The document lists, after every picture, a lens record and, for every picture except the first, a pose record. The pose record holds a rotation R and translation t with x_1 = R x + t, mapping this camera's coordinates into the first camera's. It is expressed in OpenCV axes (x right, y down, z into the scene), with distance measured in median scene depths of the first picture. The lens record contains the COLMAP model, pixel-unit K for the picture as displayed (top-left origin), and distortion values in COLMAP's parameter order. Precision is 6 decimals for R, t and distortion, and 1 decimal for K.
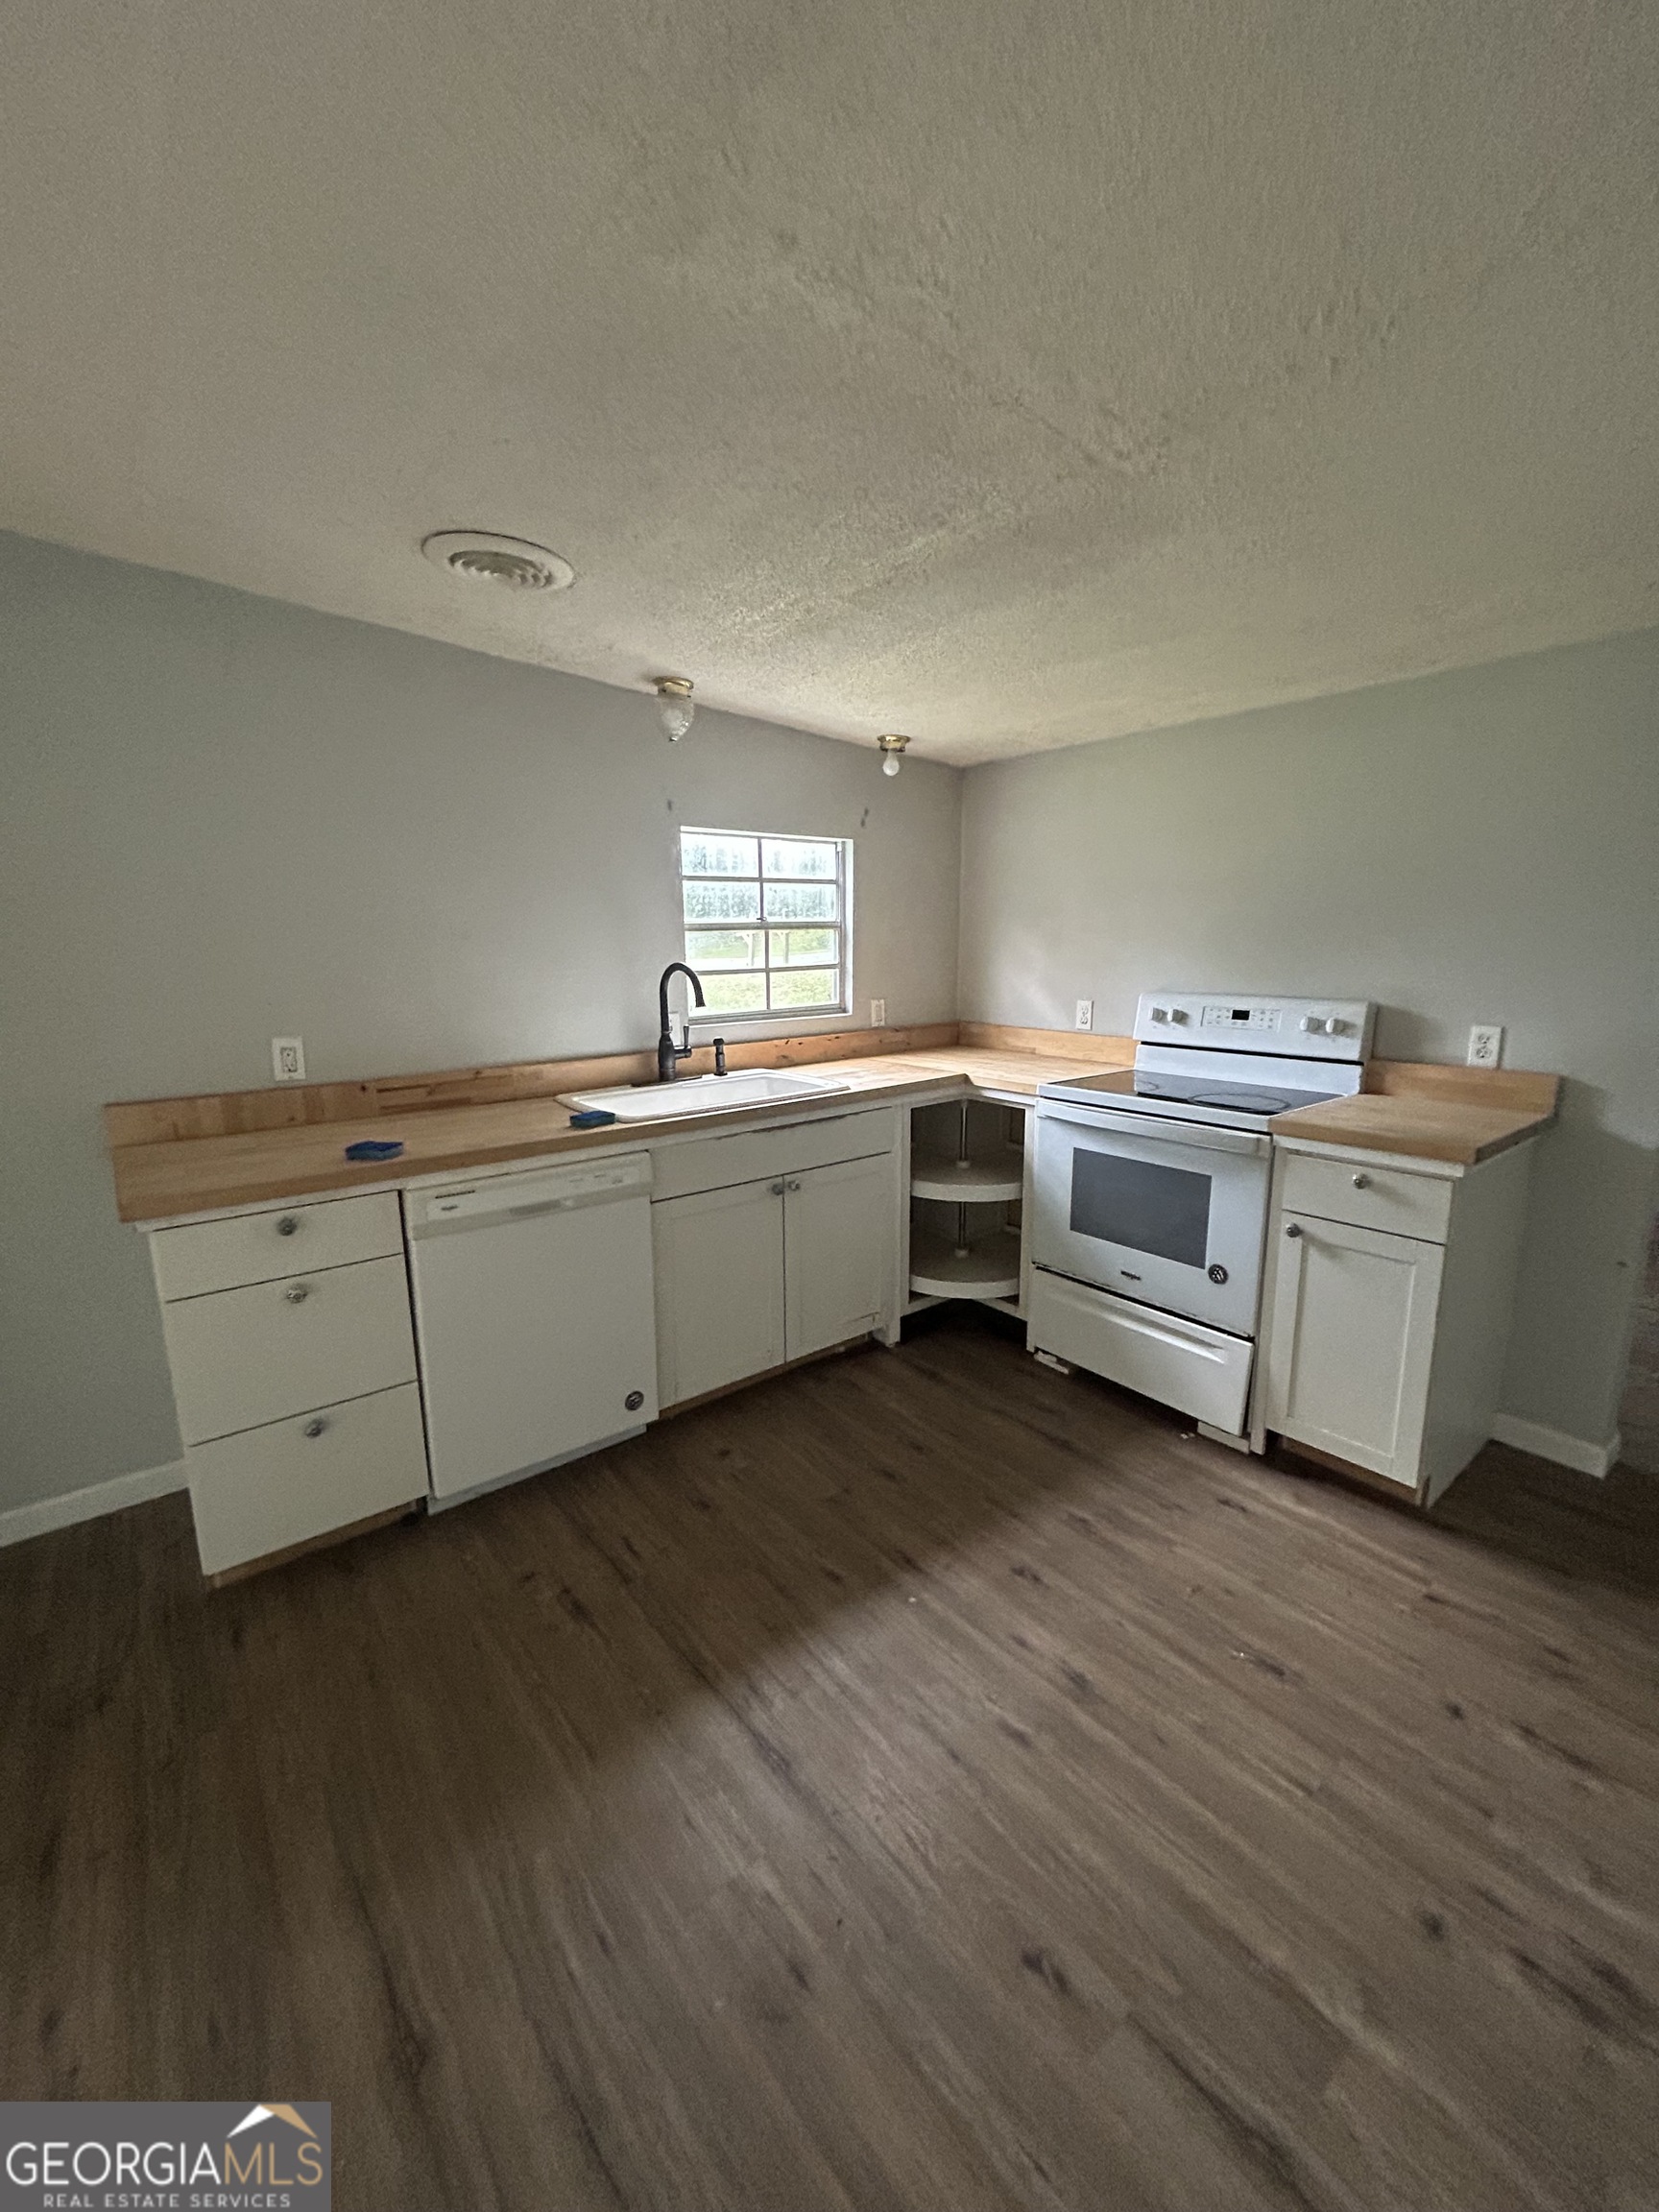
lens RADIAL K [[898.0, 0, 820.6], [0, 898.0, 1103.8], [0, 0, 1]] dist [0.001694, 0.000435]
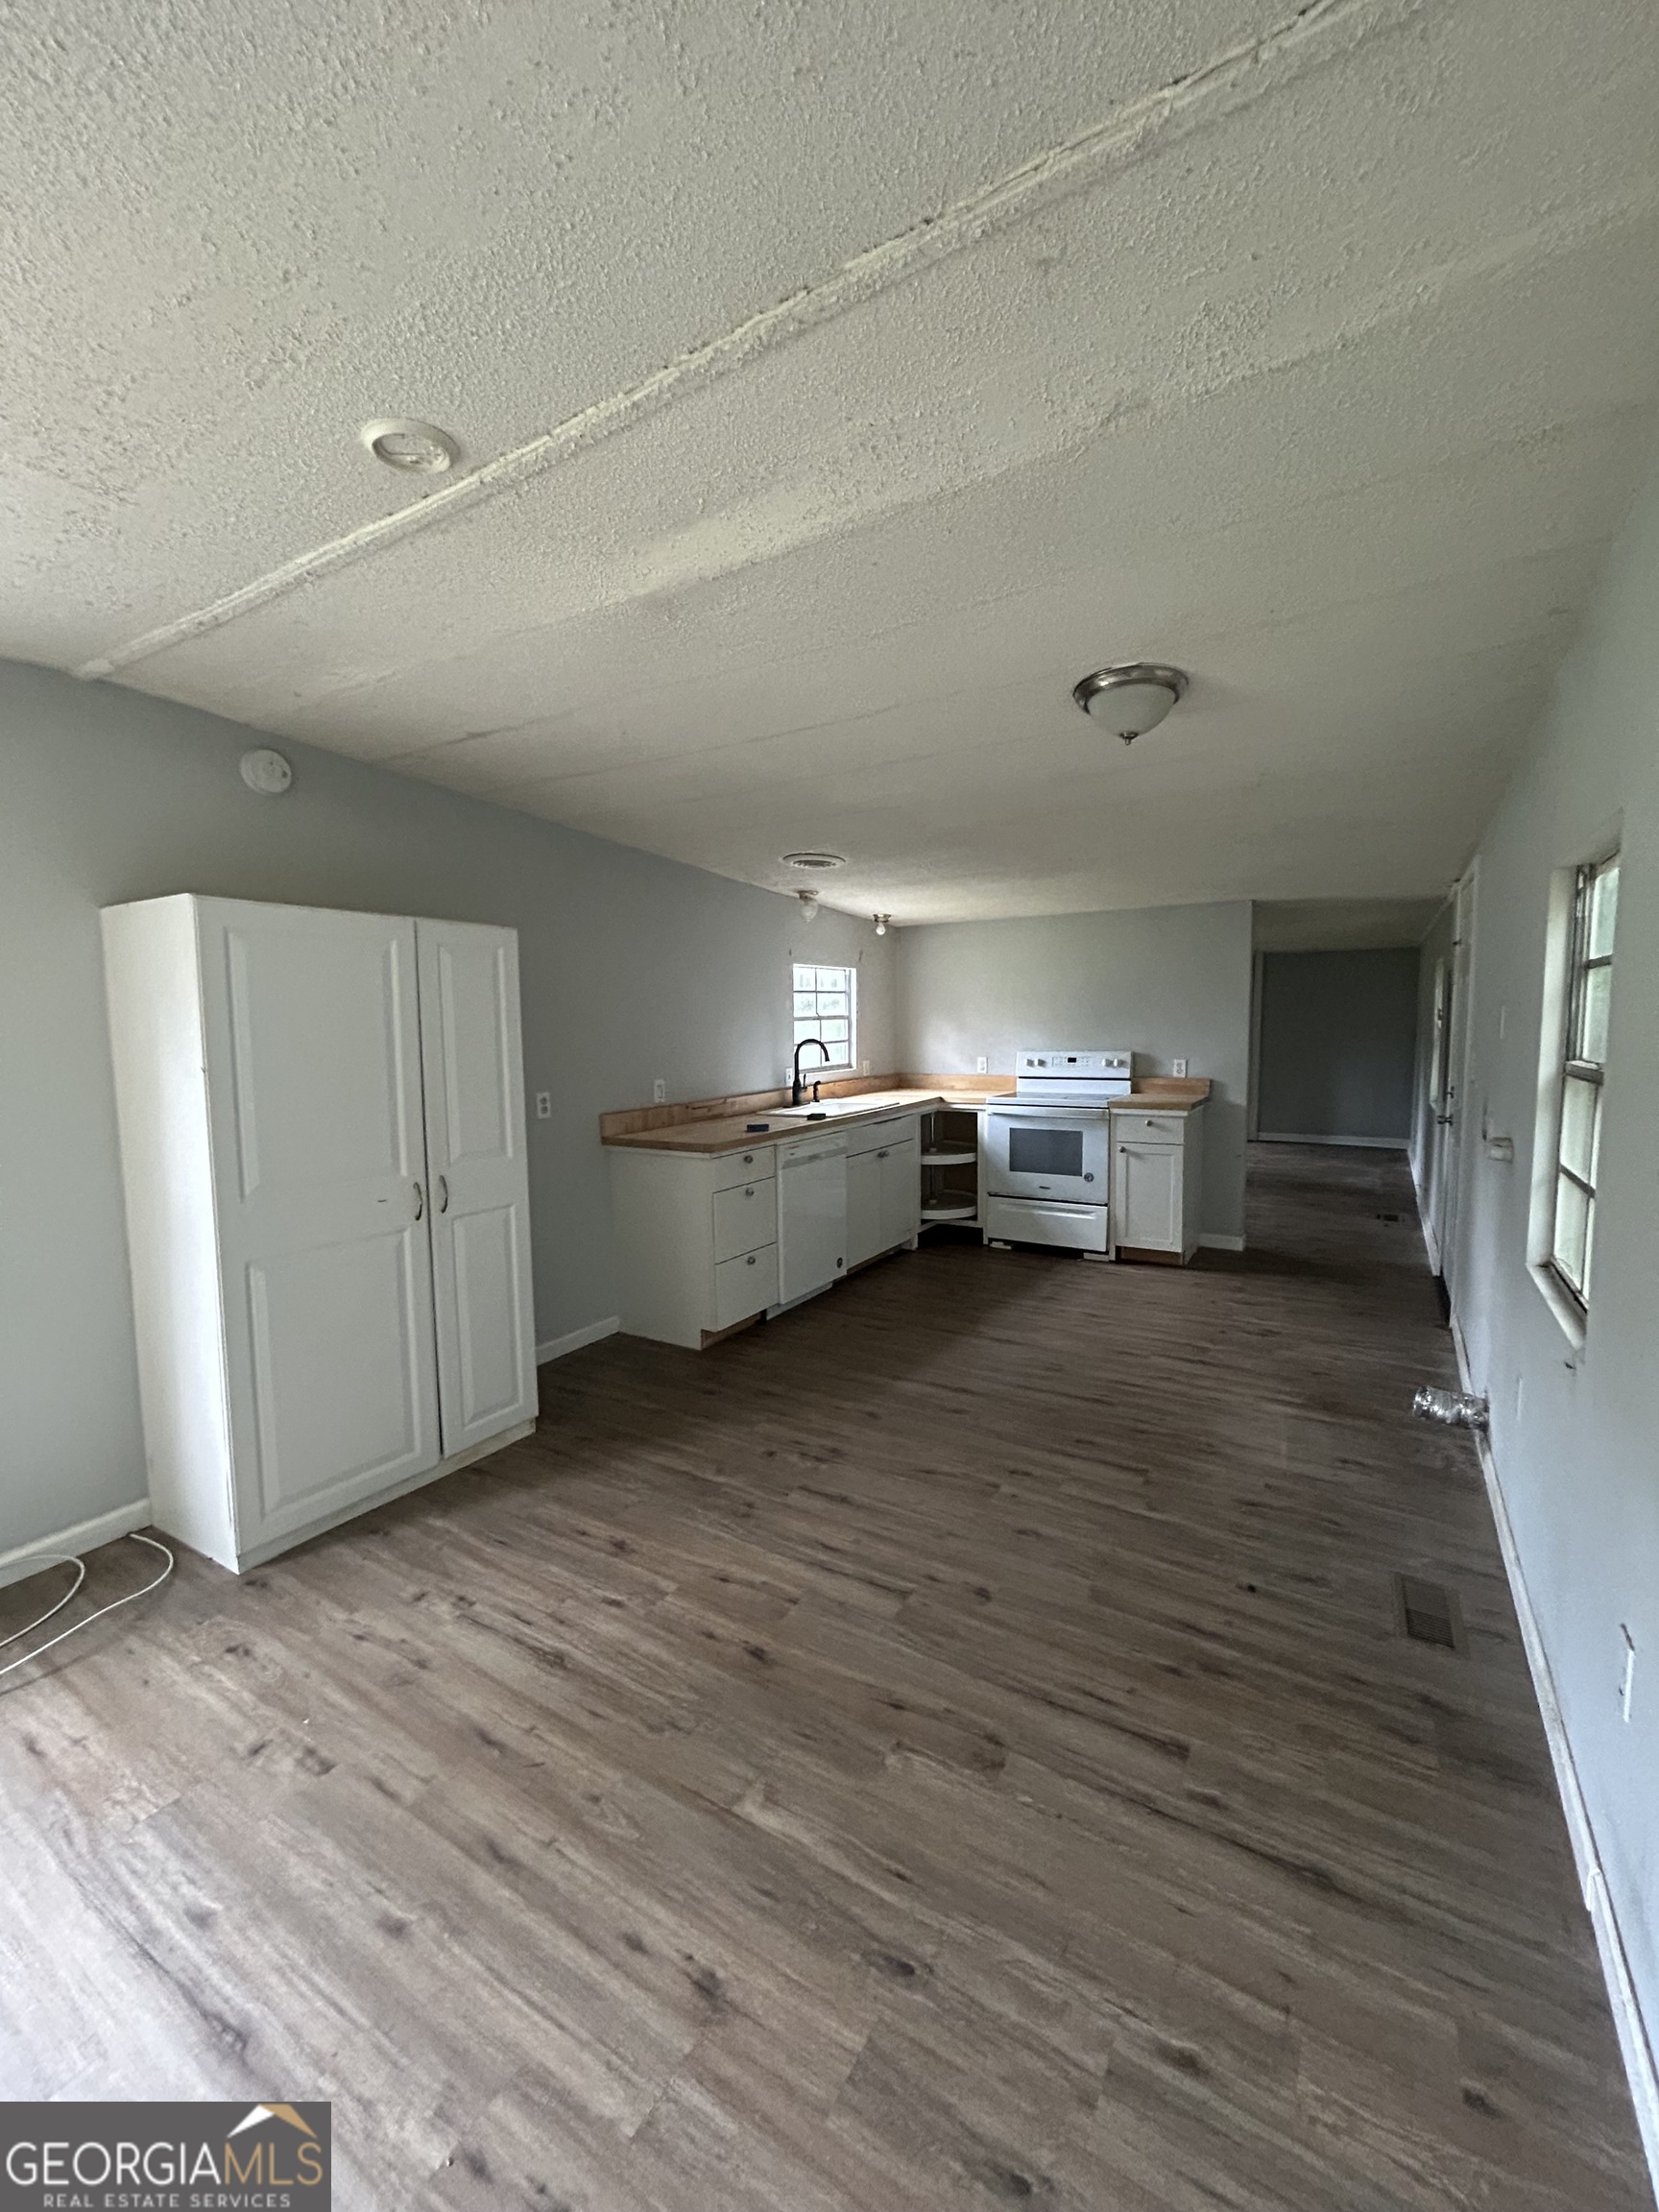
lens RADIAL K [[898.0, 0, 821.1], [0, 898.0, 1103.8], [0, 0, 1]] dist [0.001694, 0.000435]
pose [[0.944361, -0.039546, 0.326526, -0.794039], [0.070181, 0.994111, -0.082576, 0.137360], [-0.321338, 0.100897, 0.941574, -0.770769]]
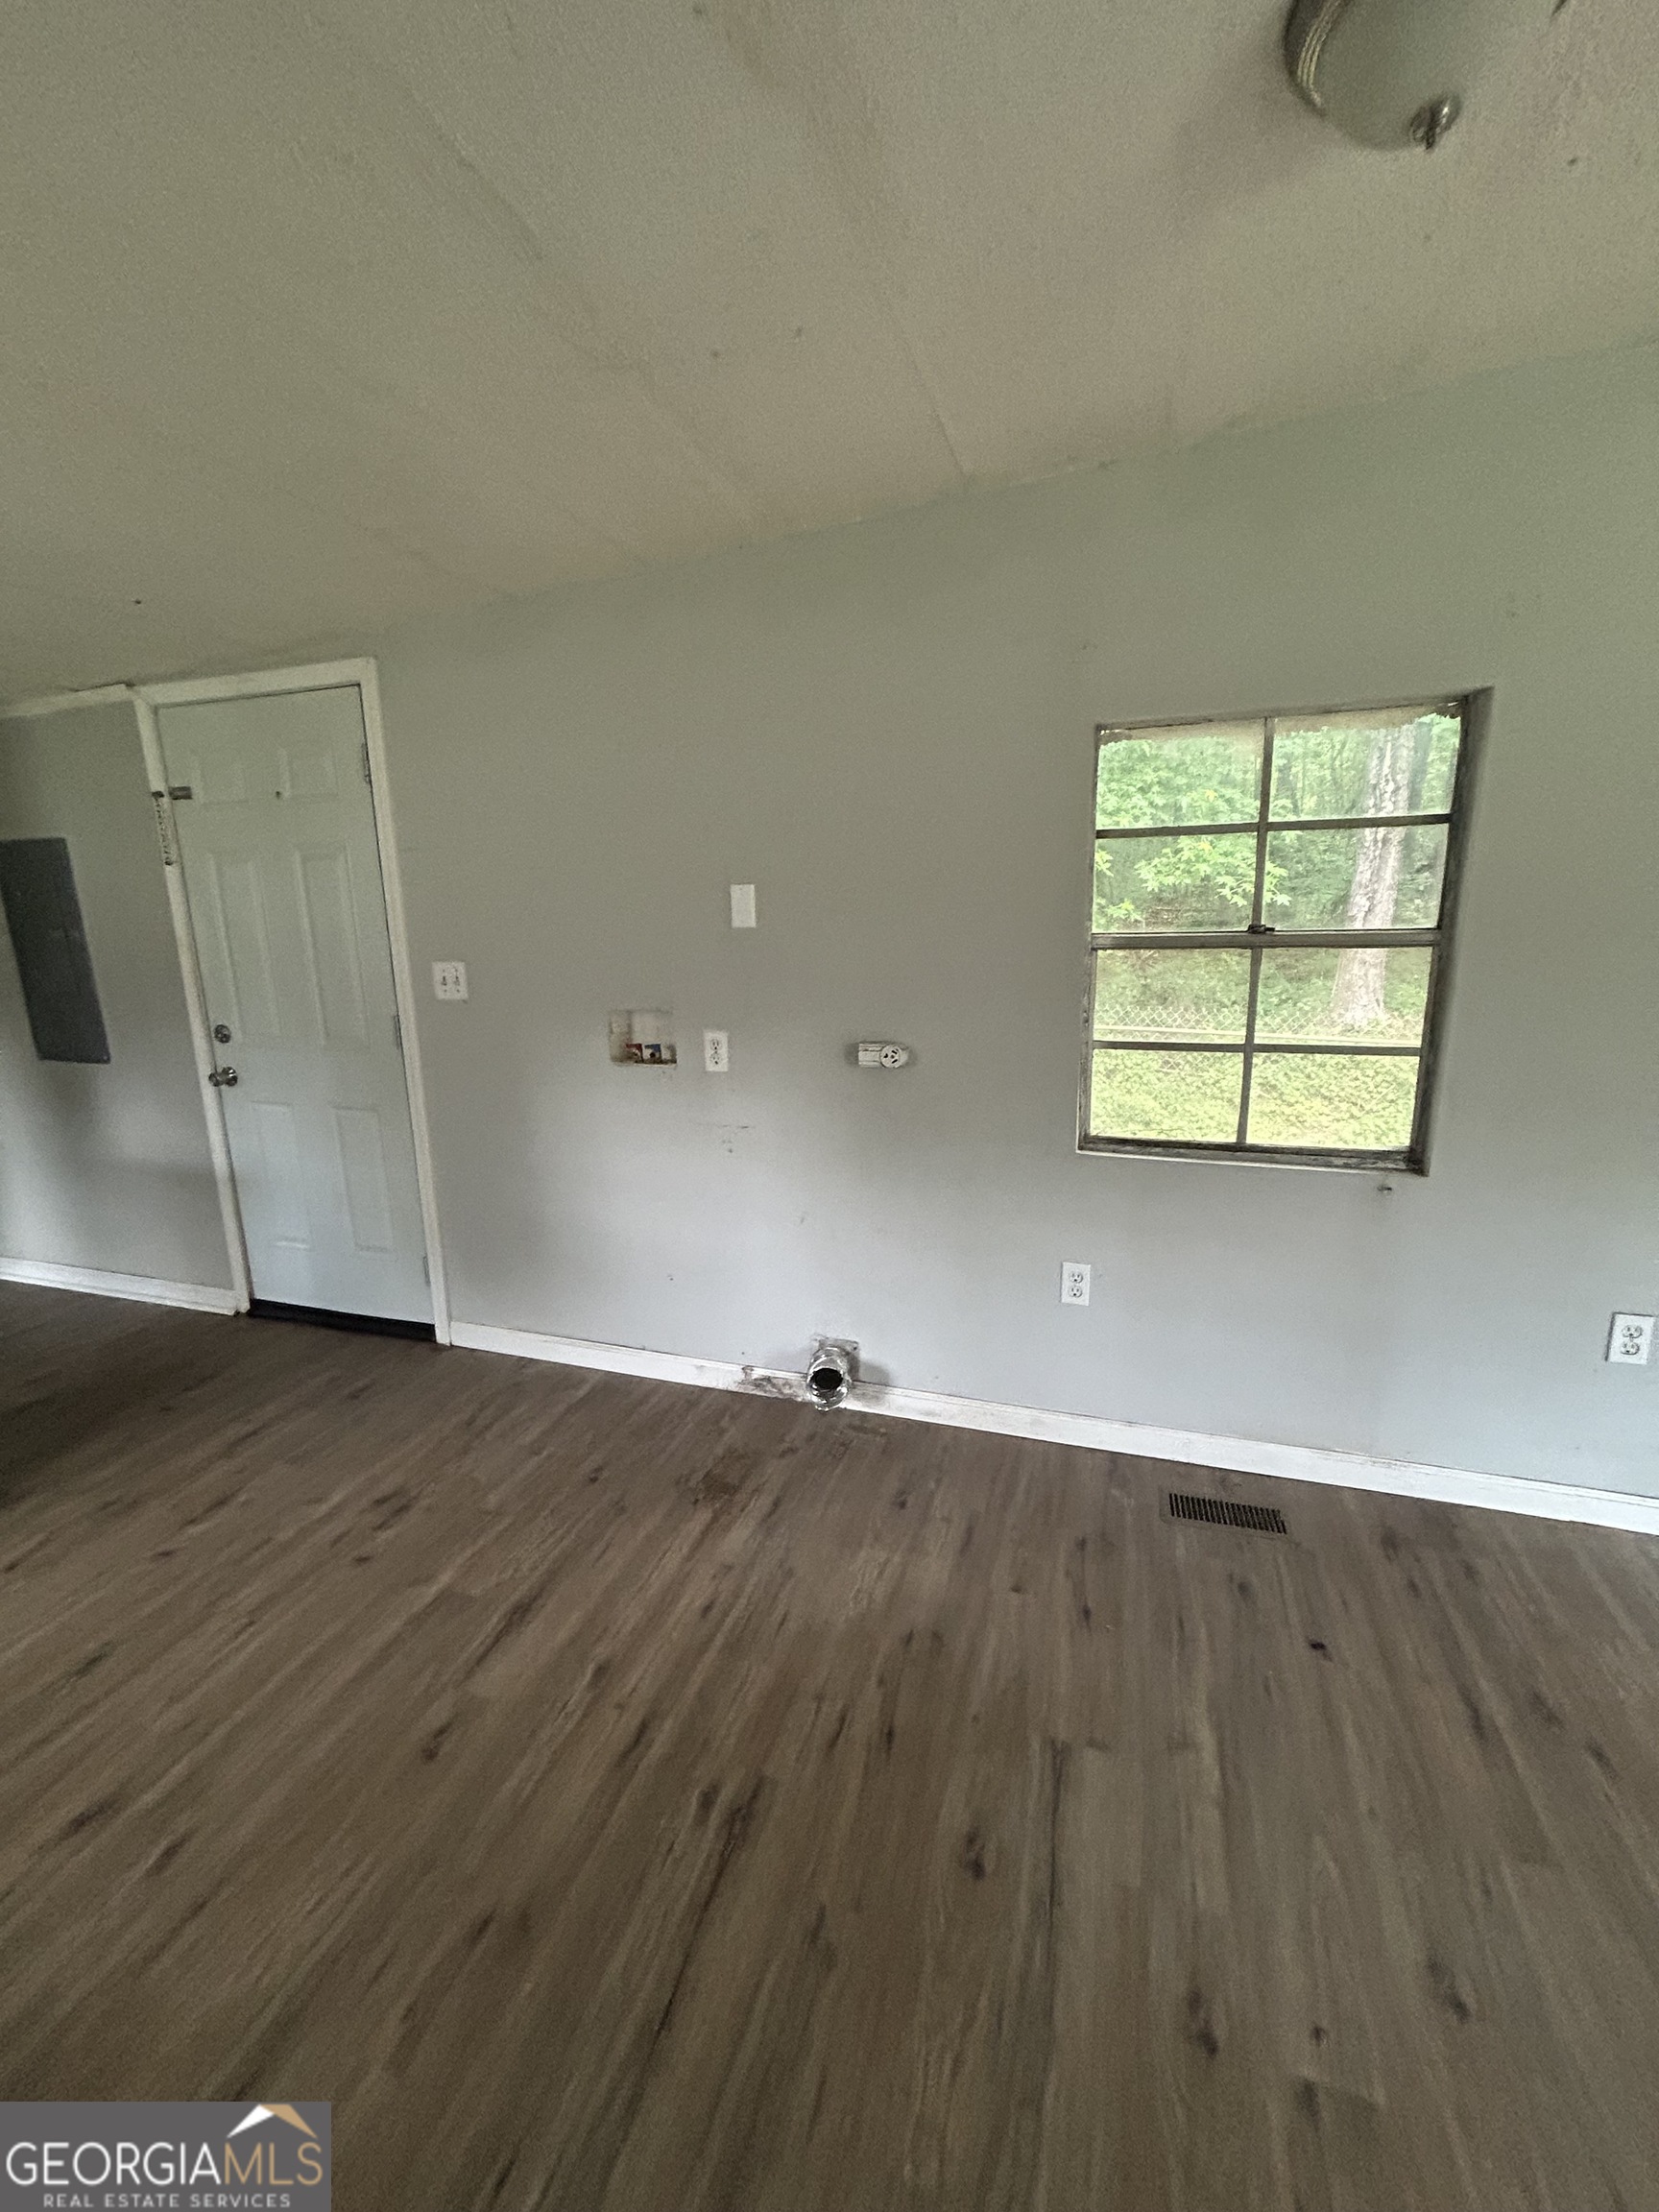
lens RADIAL K [[898.0, 0, 820.9], [0, 898.0, 1087.9], [0, 0, 1]] dist [0.001694, 0.000435]
pose [[-0.541730, -0.150831, 0.826909, -0.434480], [0.179483, 0.940322, 0.289103, -0.073037], [-0.821167, 0.305032, -0.482329, 0.412026]]
